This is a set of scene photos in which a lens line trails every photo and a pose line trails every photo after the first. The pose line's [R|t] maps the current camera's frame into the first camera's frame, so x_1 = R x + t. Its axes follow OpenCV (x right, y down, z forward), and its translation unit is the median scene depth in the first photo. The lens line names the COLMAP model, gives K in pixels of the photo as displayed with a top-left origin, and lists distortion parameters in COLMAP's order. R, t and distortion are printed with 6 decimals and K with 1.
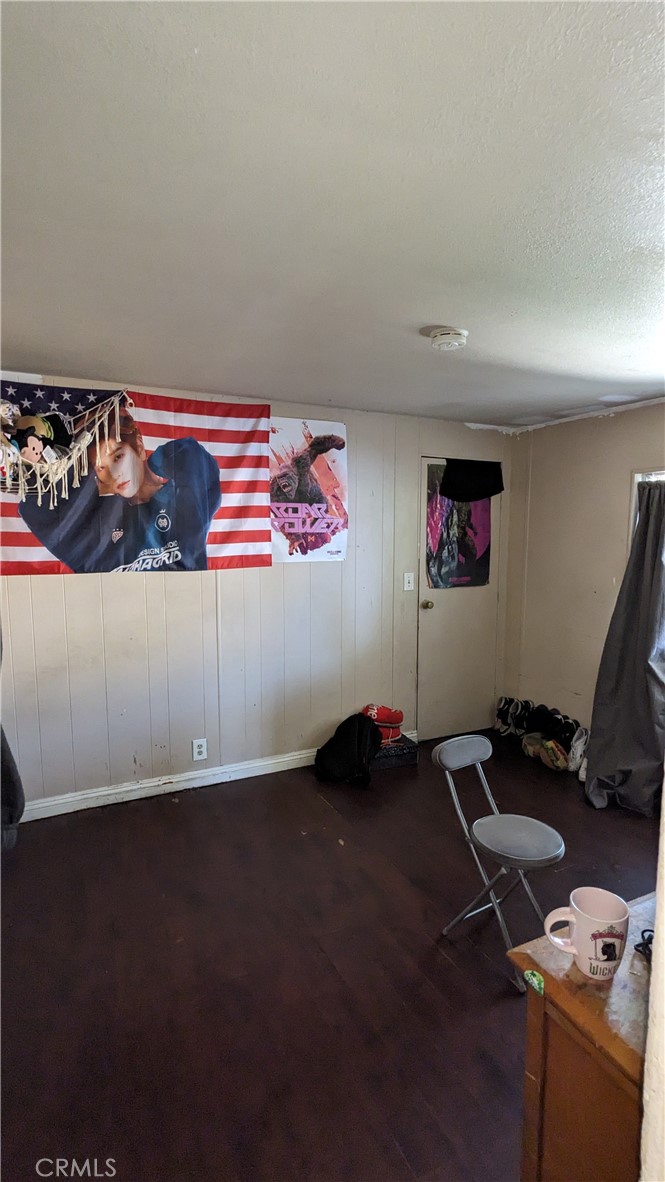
lens RADIAL K [[562.3, 0, 334.9], [0, 562.3, 595.0], [0, 0, 1]] dist [-0.002363, -0.000084]
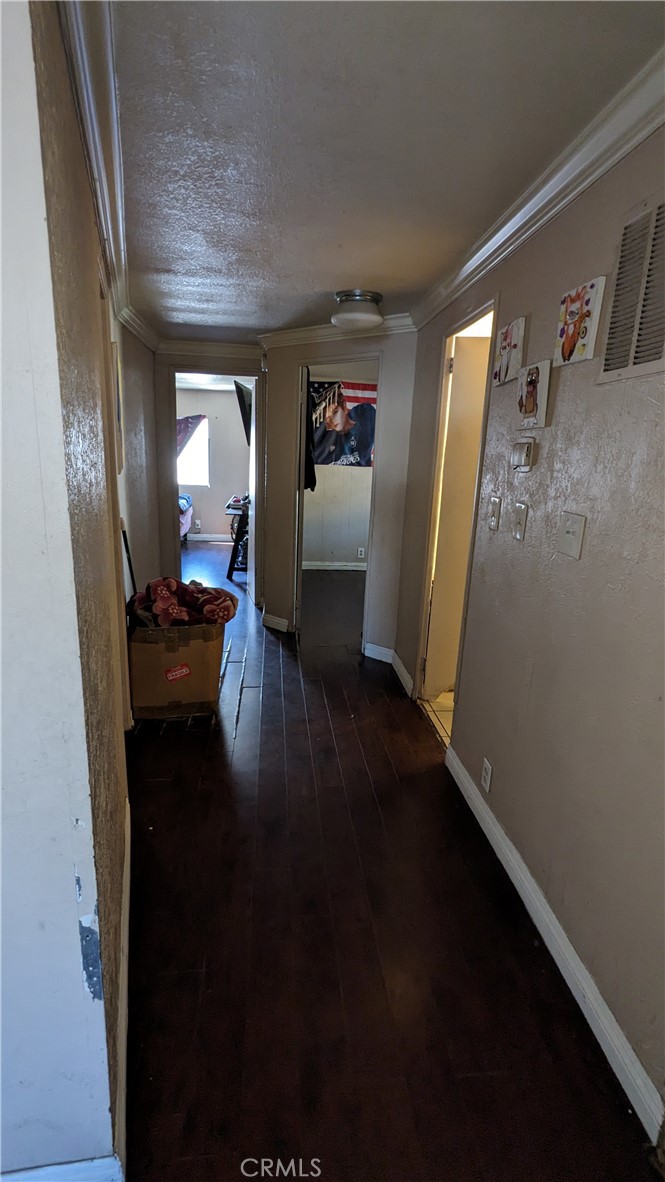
lens RADIAL K [[562.3, 0, 326.1], [0, 562.3, 592.8], [0, 0, 1]] dist [-0.002363, -0.000084]
pose [[0.931873, 0.110710, -0.345479, 0.423180], [-0.073591, 0.990186, 0.118810, 0.198113], [0.355242, -0.085291, 0.930875, -1.133217]]
